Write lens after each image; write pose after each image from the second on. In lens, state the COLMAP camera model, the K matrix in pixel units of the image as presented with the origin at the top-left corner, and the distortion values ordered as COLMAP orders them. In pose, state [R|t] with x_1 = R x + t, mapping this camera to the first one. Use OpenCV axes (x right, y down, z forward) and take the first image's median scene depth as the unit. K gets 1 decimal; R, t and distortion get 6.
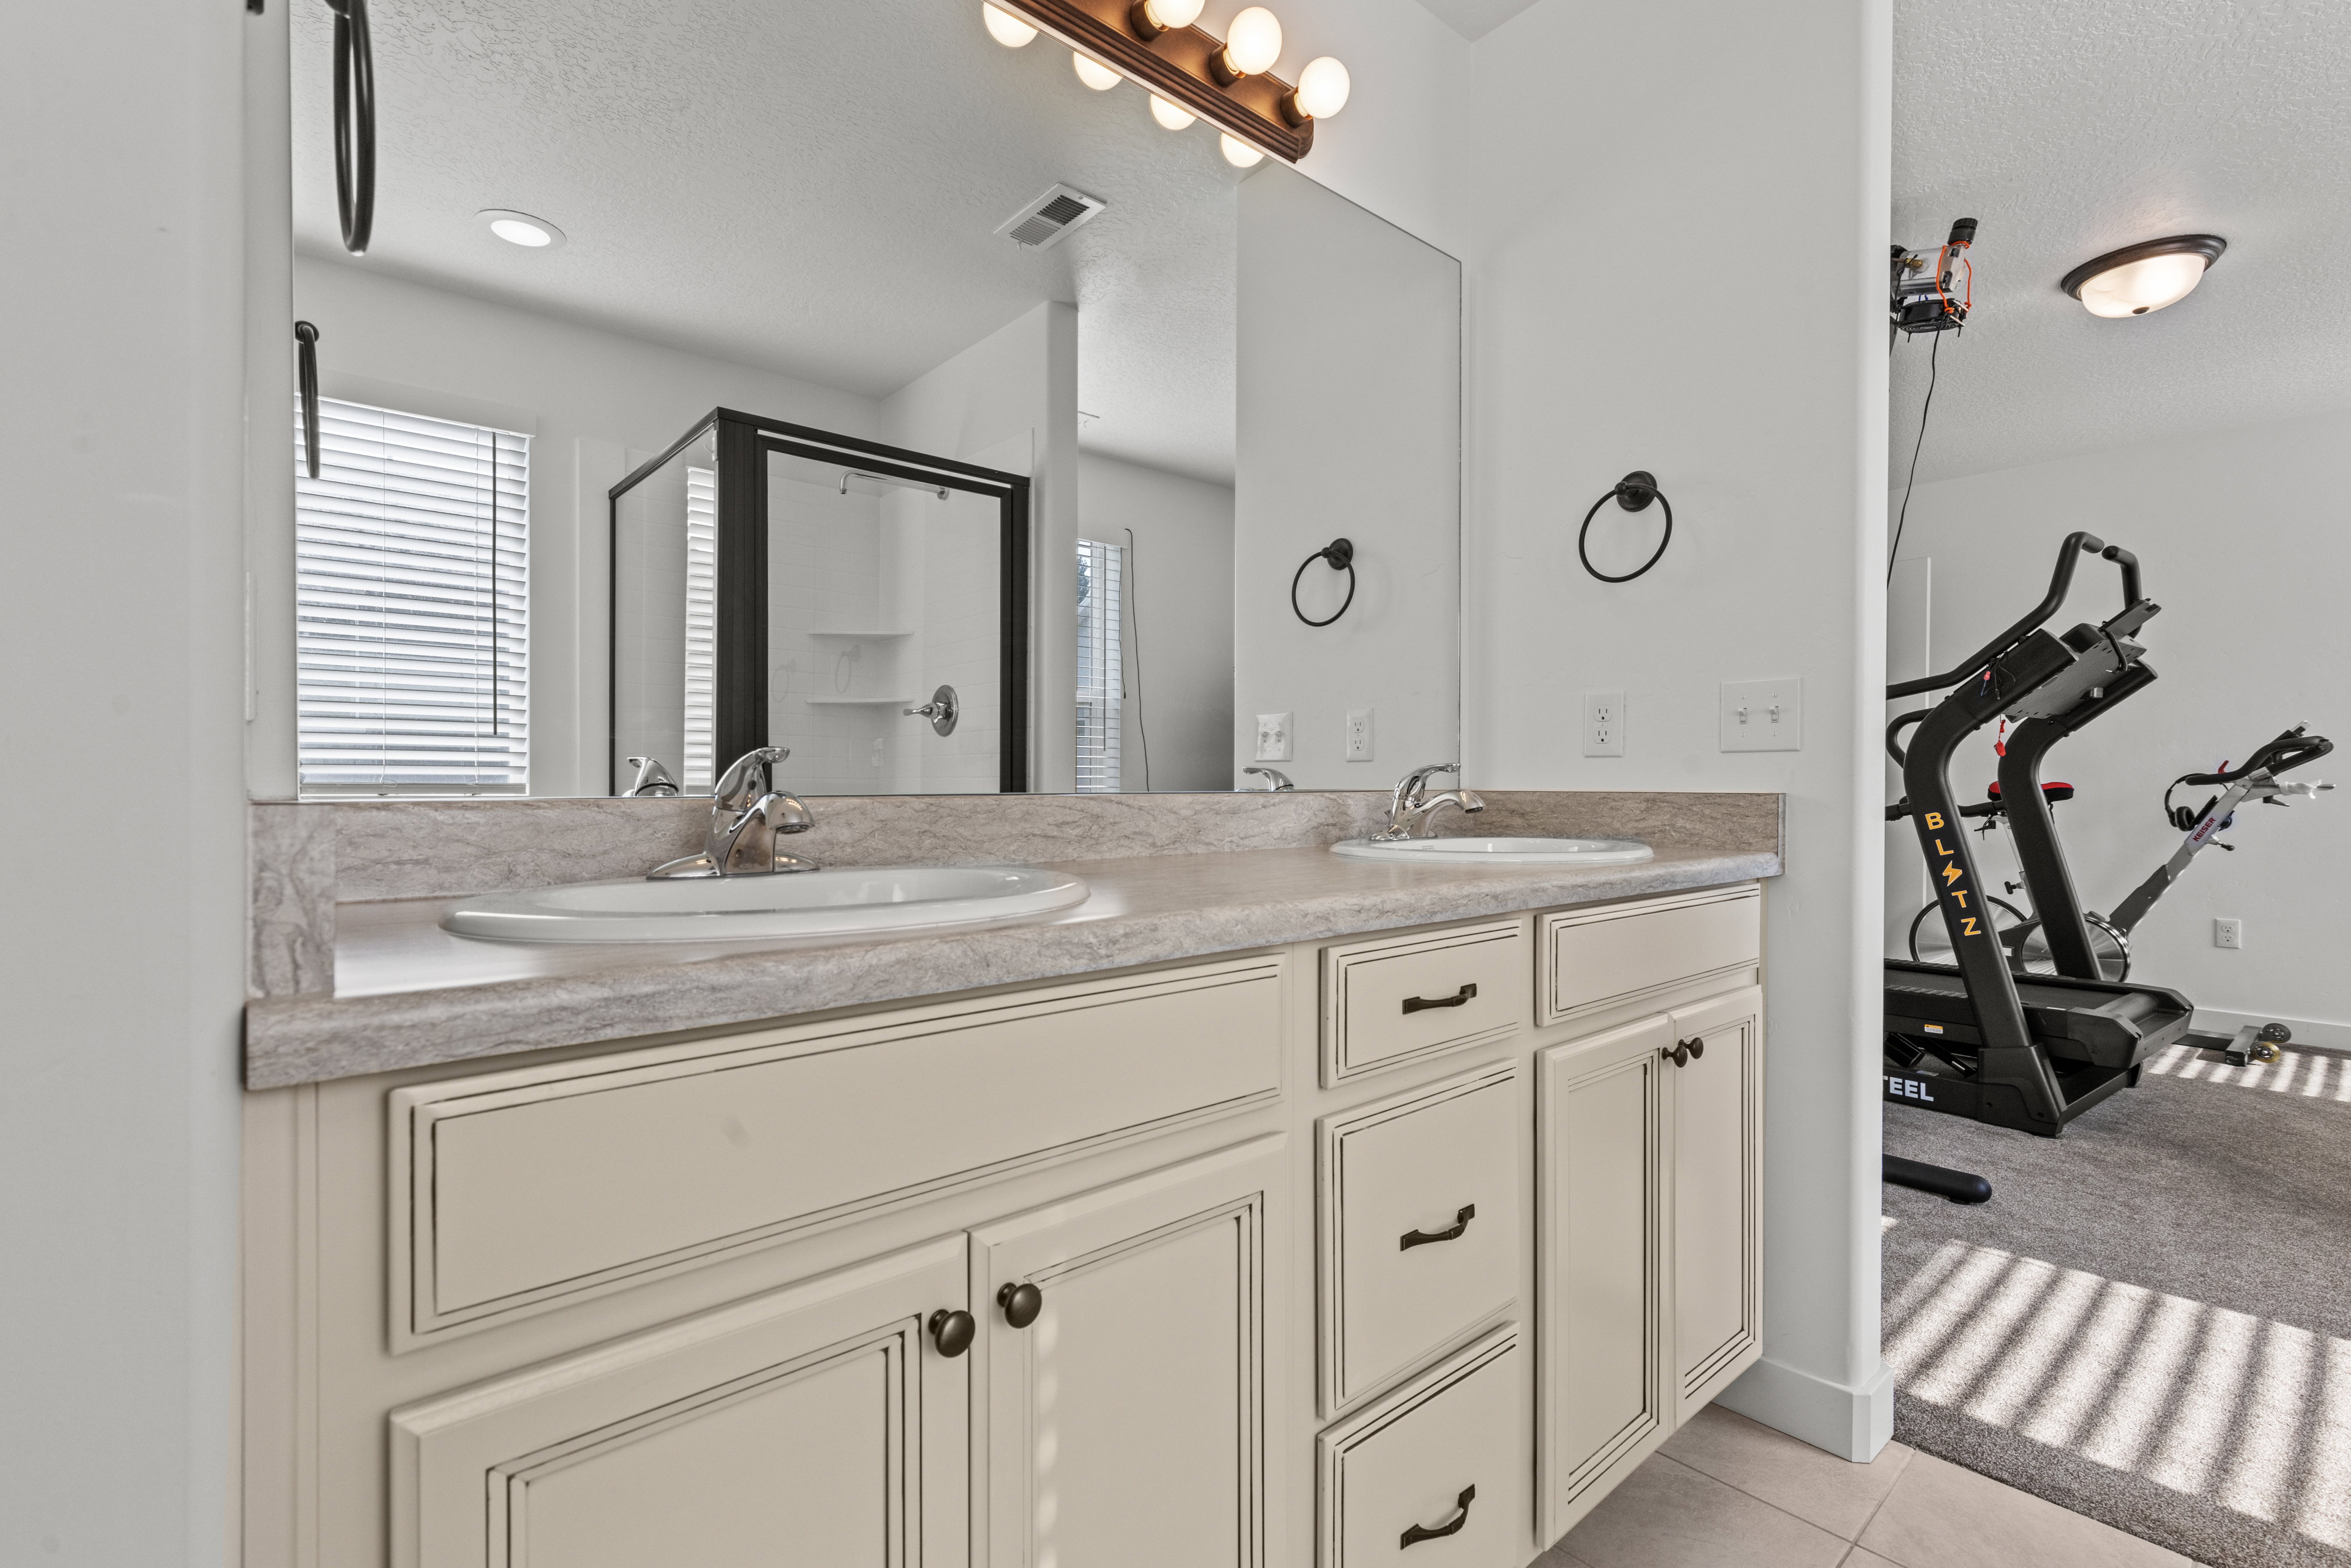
lens RADIAL K [[1007.2, 0, 1158.3], [0, 1007.2, 799.8], [0, 0, 1]] dist [-0.005835, -0.001639]
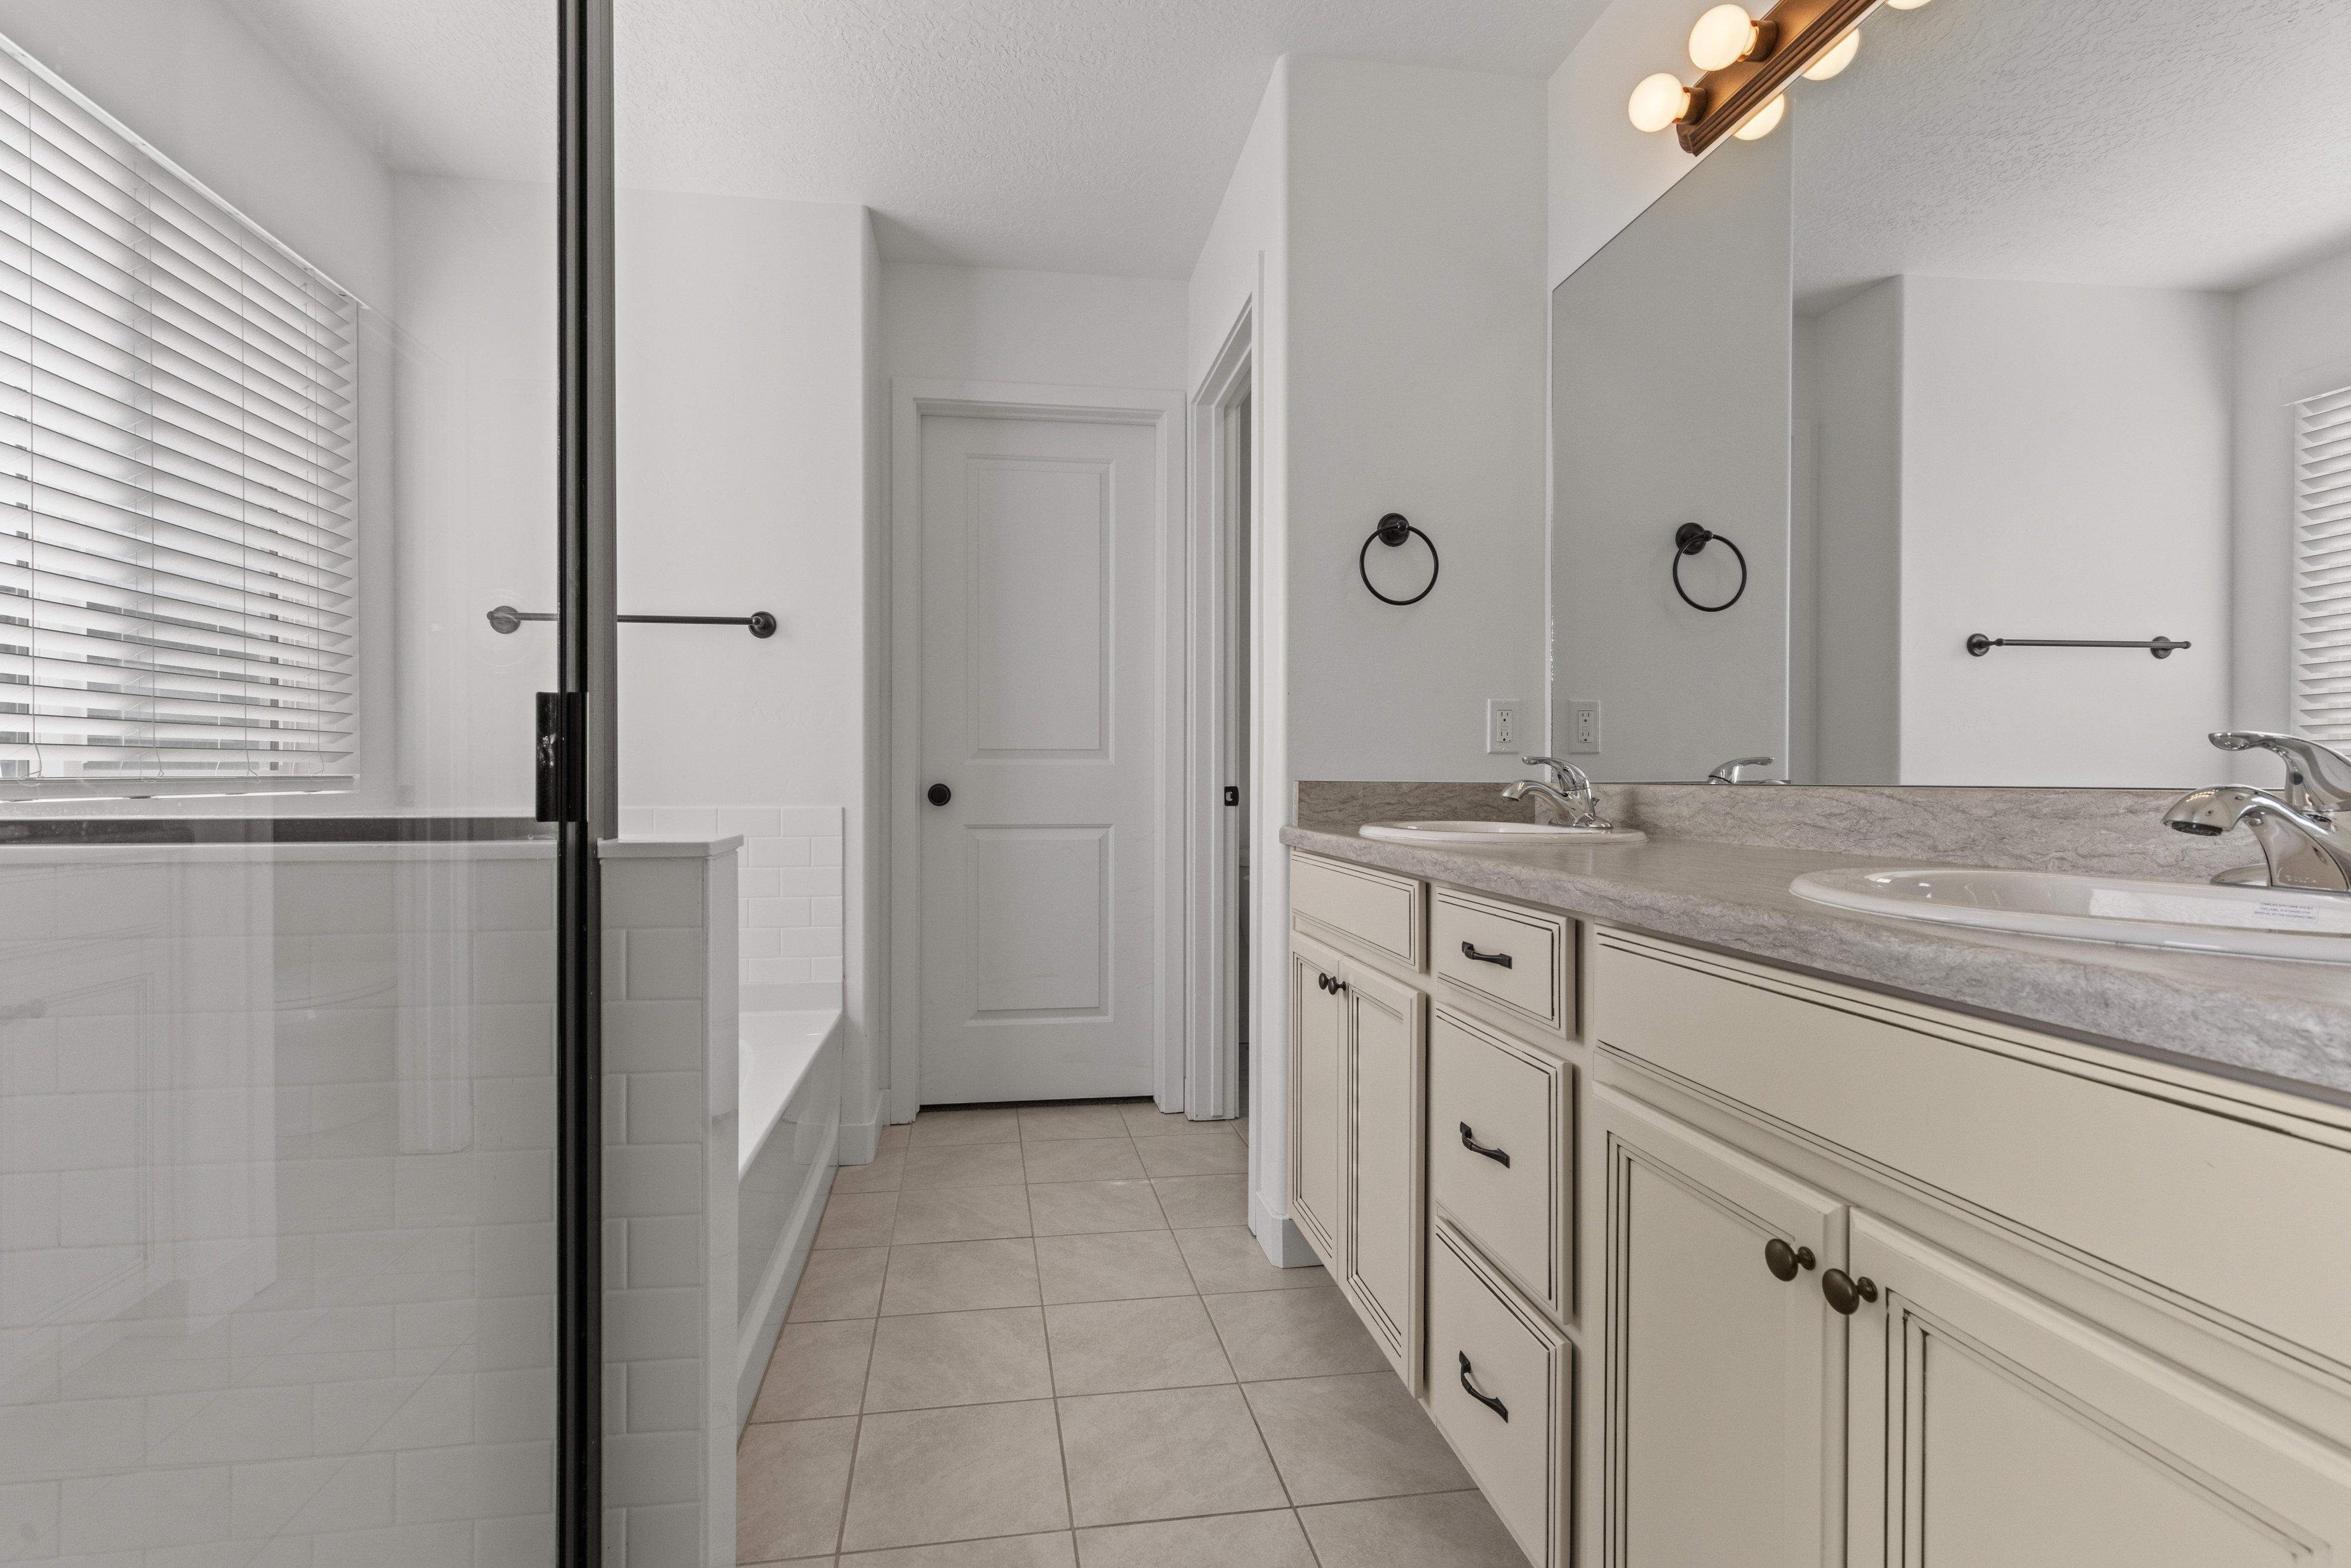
lens RADIAL K [[1007.2, 0, 1167.3], [0, 1007.2, 779.3], [0, 0, 1]] dist [-0.005835, -0.001639]
pose [[-0.463870, 0.002834, -0.885899, 1.141411], [-0.013598, 0.999854, 0.010318, -0.014107], [0.885799, 0.016833, -0.463764, 0.907385]]
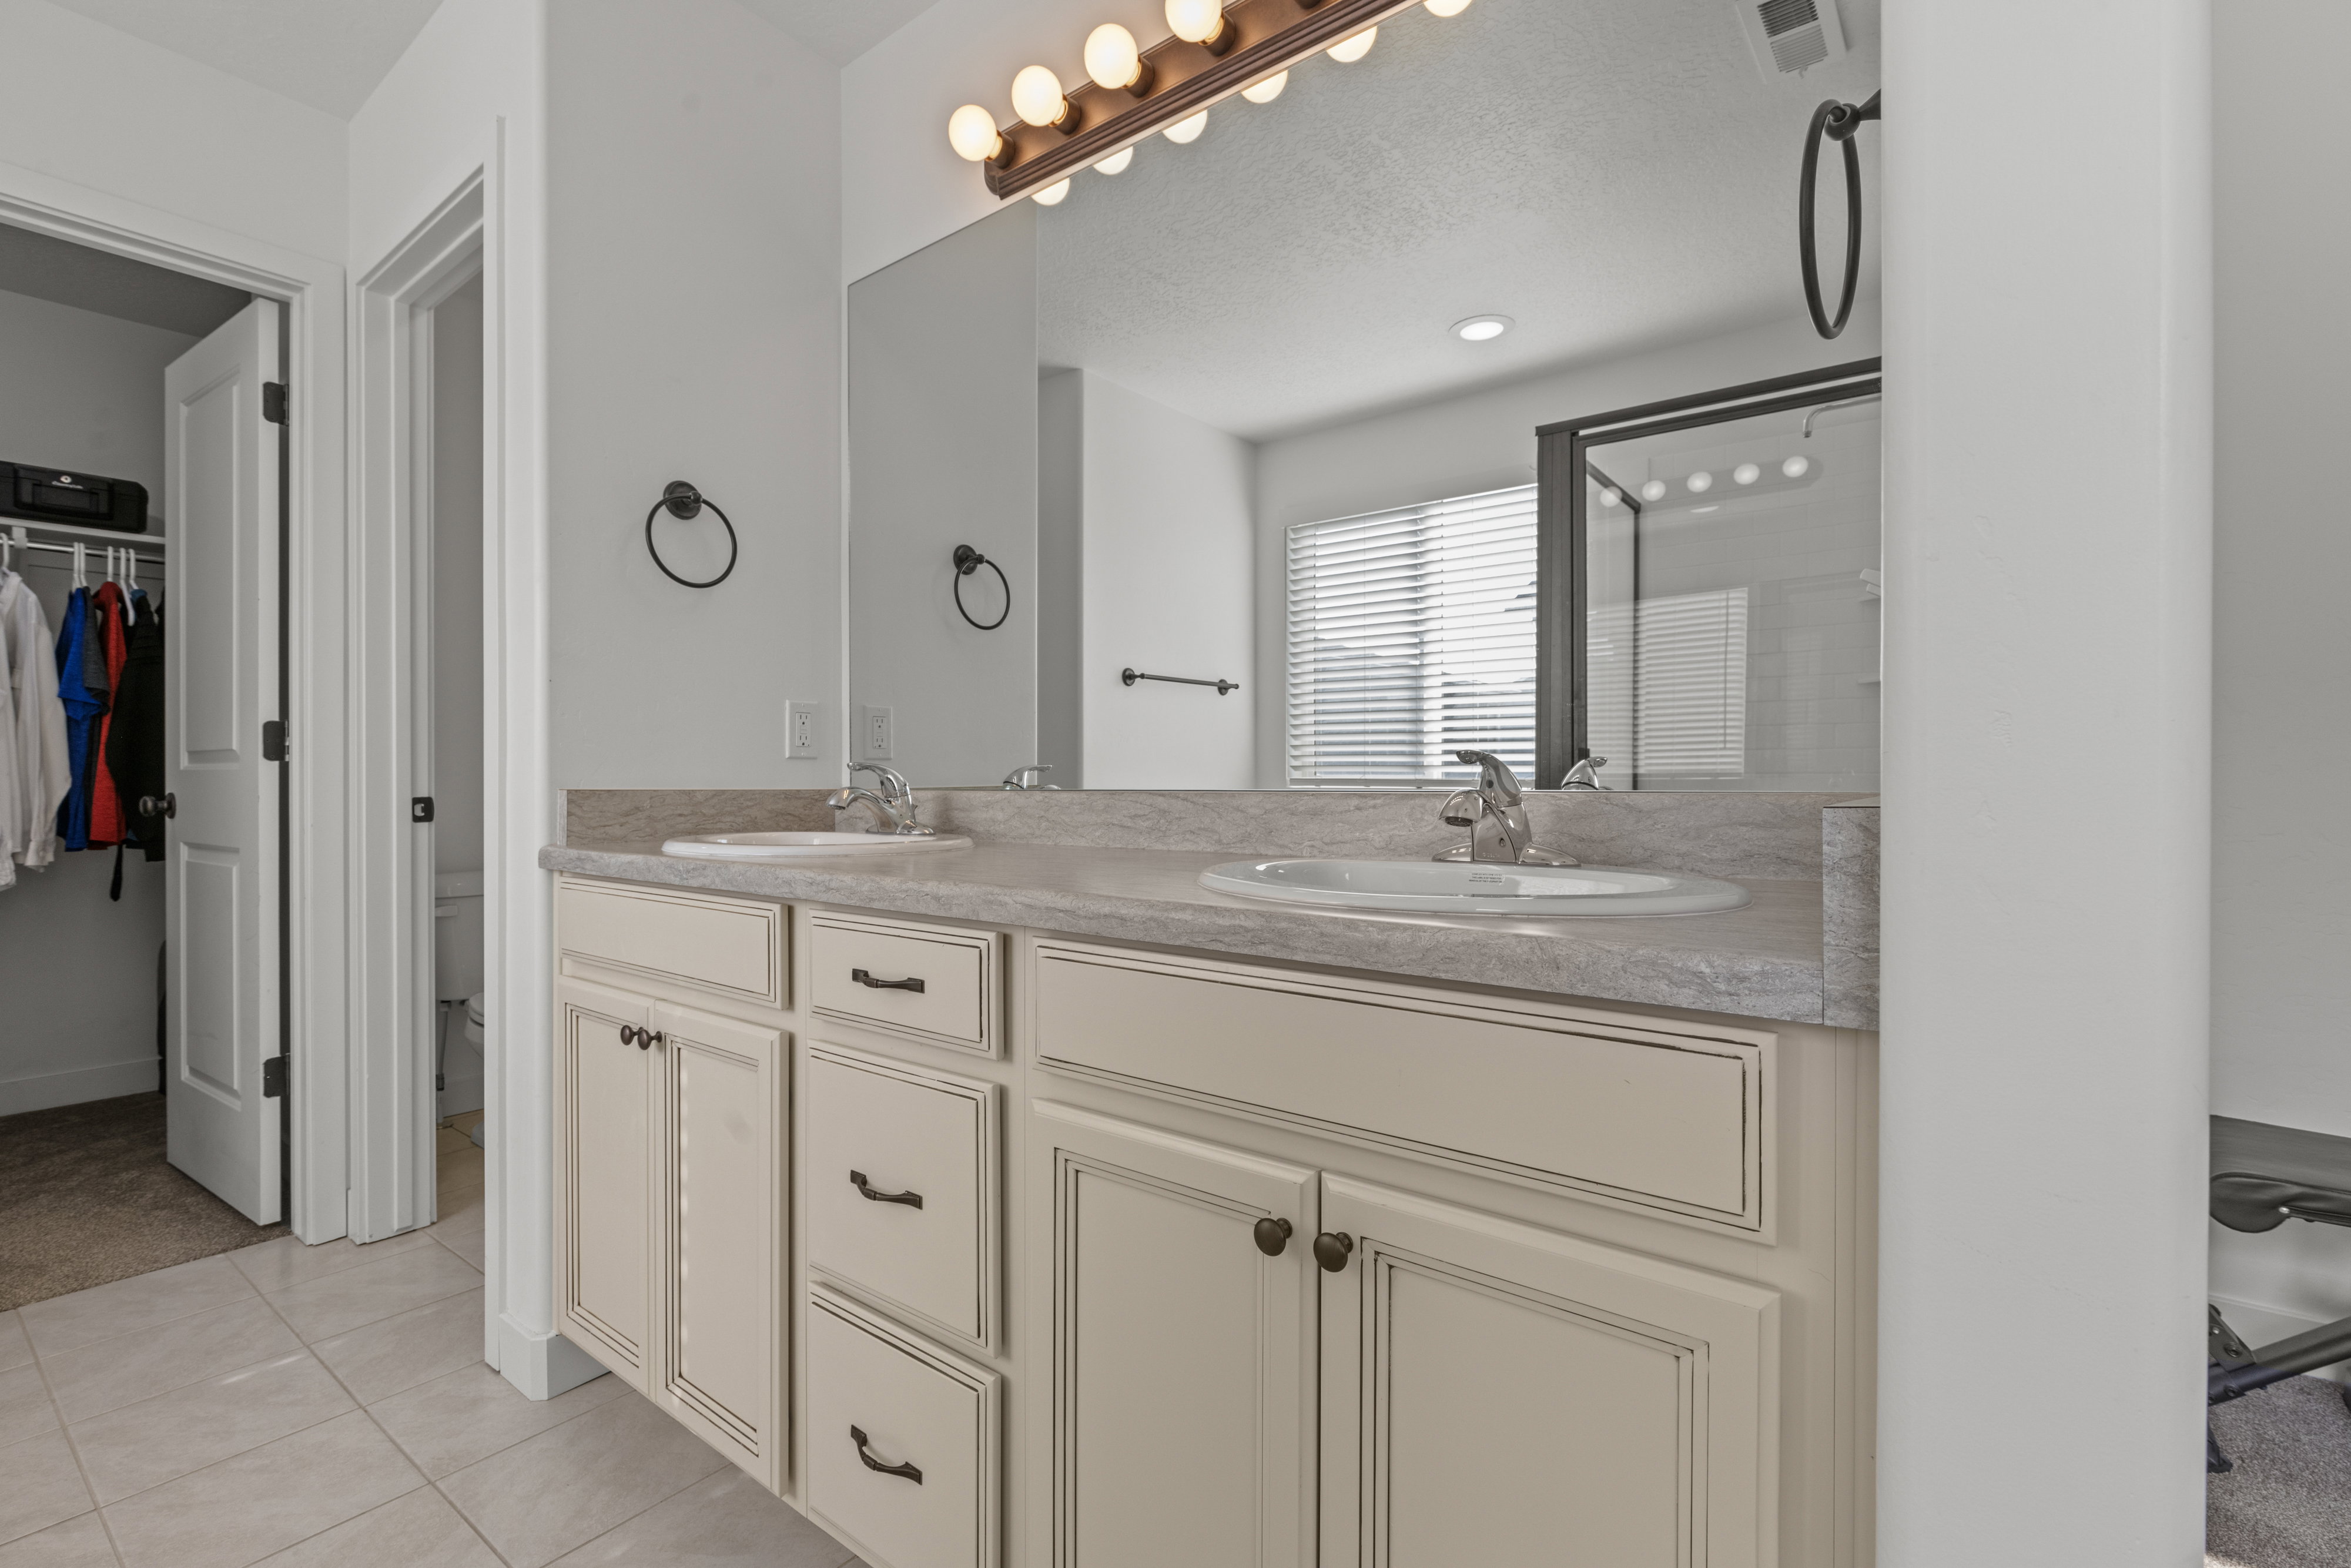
lens RADIAL K [[1007.2, 0, 1176.0], [0, 1007.2, 784.5], [0, 0, 1]] dist [-0.005835, -0.001639]
pose [[0.253395, 0.003794, -0.967355, 1.067778], [-0.011028, 0.999939, 0.001033, -0.014915], [0.967300, 0.010407, 0.253421, 0.773105]]
